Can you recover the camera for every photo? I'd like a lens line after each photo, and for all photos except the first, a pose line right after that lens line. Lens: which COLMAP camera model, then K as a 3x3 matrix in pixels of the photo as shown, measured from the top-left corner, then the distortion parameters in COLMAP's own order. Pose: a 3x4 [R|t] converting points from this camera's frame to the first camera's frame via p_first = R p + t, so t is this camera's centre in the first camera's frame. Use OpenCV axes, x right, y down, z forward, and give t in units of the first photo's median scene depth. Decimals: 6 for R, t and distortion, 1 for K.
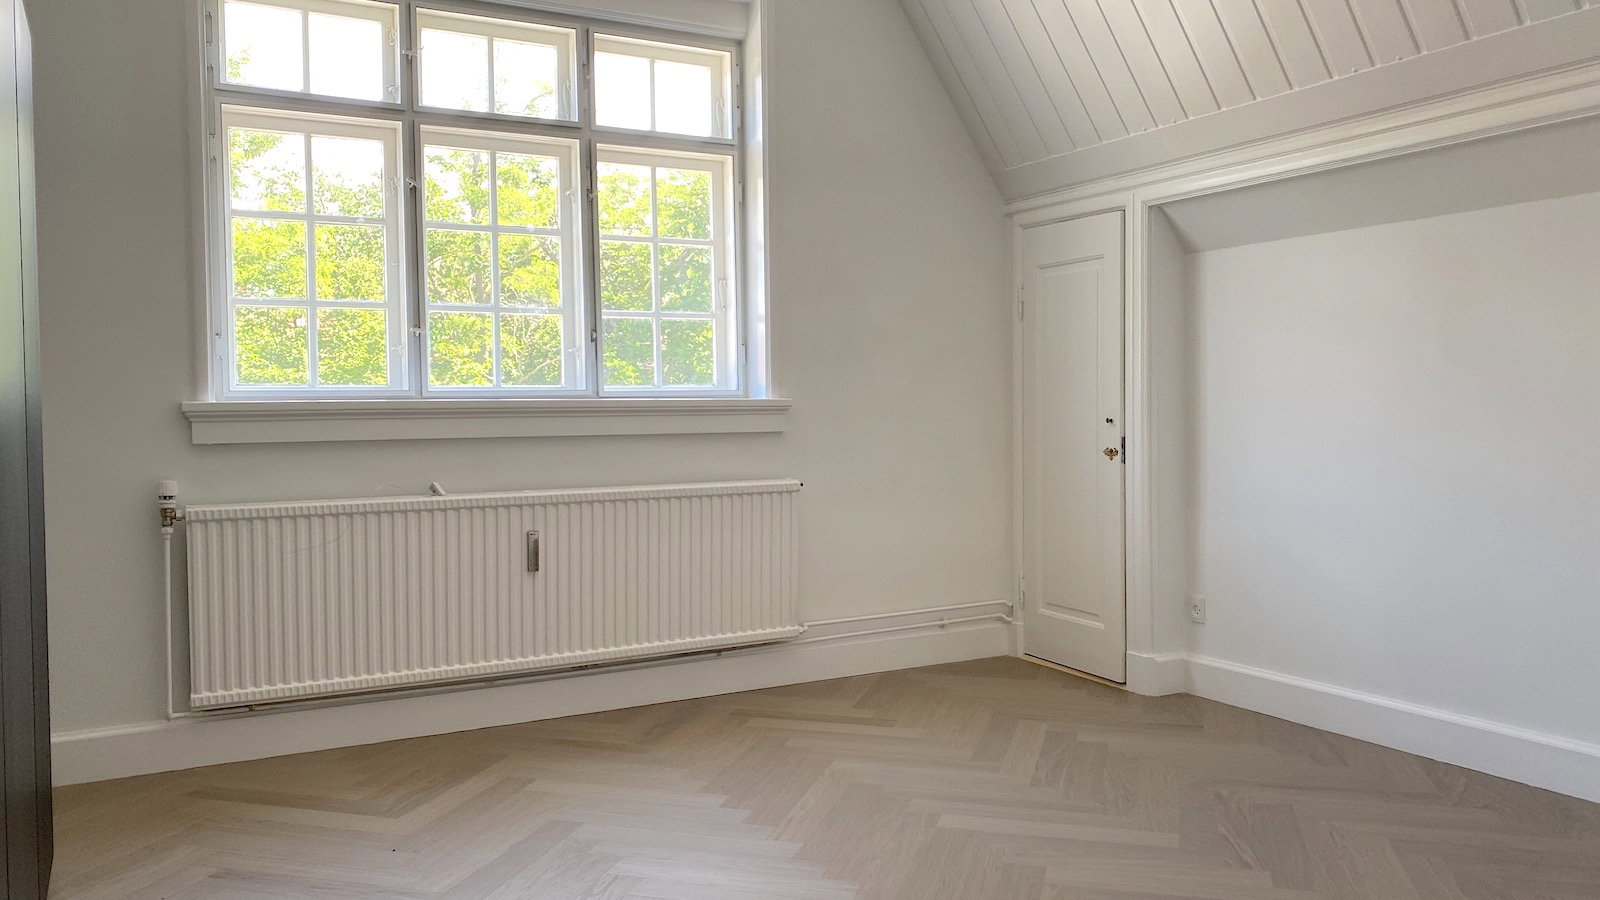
lens RADIAL K [[1247.9, 0, 832.2], [0, 1247.9, 450.3], [0, 0, 1]] dist [0.075583, -0.187446]
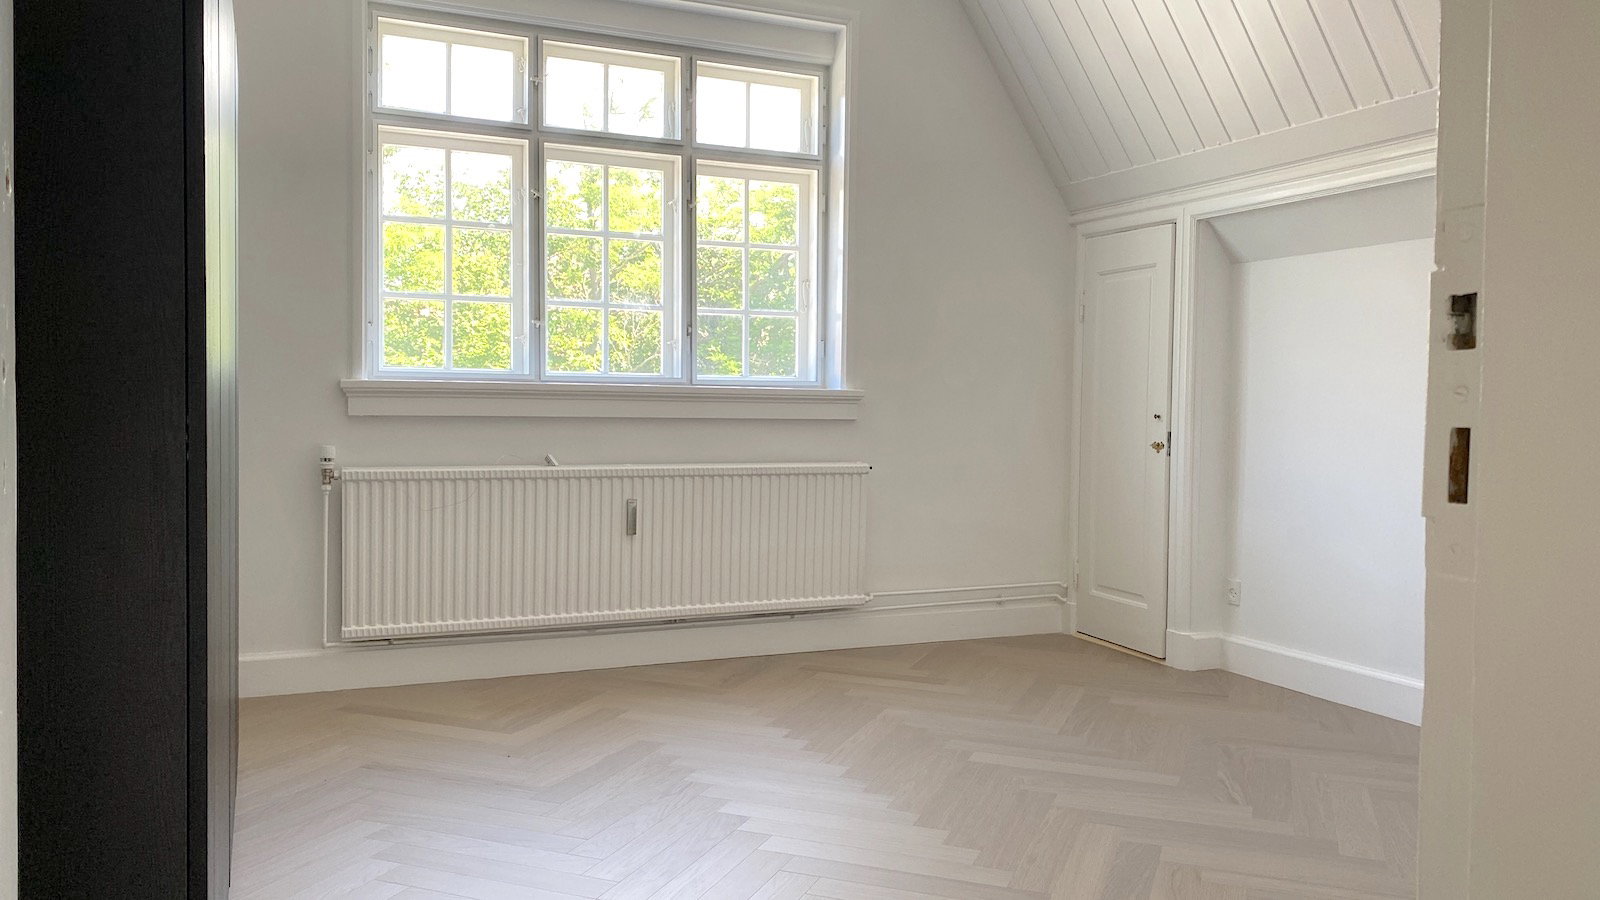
lens RADIAL K [[1247.9, 0, 832.2], [0, 1247.9, 450.3], [0, 0, 1]] dist [0.075583, -0.187446]
pose [[0.996367, 0.026119, -0.081060, 0.031077], [-0.026020, 0.999659, 0.002273, 0.010627], [0.081092, -0.000156, 0.996707, -0.109548]]
